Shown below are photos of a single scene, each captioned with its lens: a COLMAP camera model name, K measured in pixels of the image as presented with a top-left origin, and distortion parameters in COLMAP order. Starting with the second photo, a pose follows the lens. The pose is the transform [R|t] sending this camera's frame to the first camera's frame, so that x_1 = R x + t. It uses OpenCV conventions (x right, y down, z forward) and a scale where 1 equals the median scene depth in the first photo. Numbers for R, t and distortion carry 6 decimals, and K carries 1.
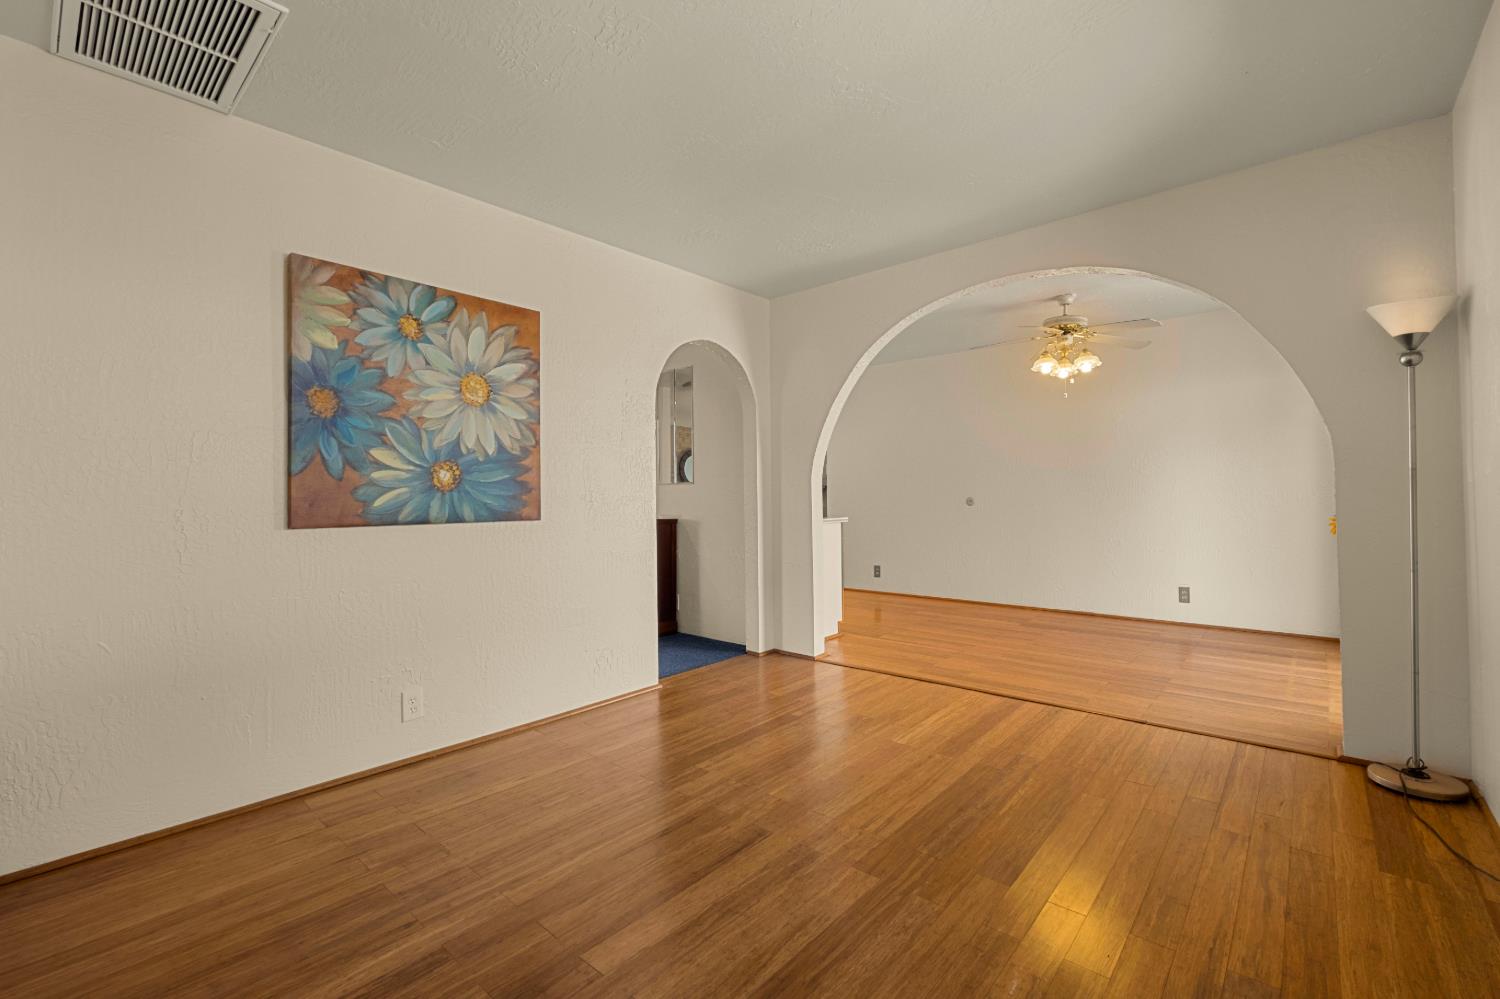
lens RADIAL K [[646.6, 0, 748.7], [0, 646.6, 490.5], [0, 0, 1]] dist [-0.001913, 0.000017]
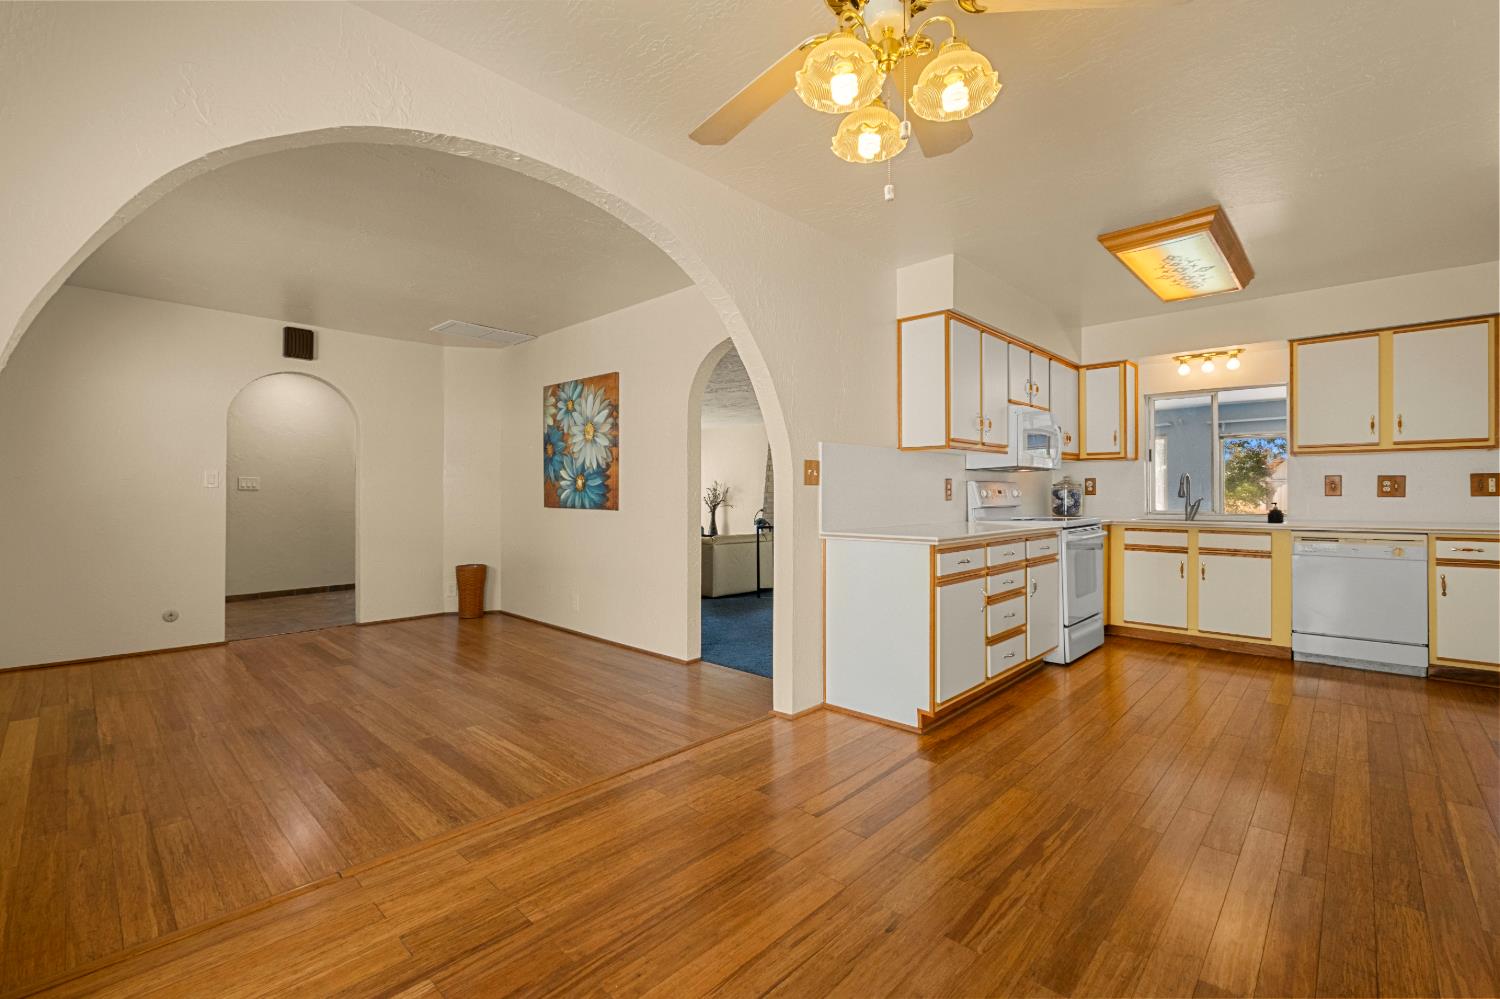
lens RADIAL K [[646.6, 0, 747.5], [0, 646.6, 490.4], [0, 0, 1]] dist [-0.001913, 0.000017]
pose [[-0.040167, 0.005870, -0.999176, 1.300960], [0.007623, 0.999955, 0.005568, -0.007386], [0.999164, -0.007393, -0.040210, 1.521812]]
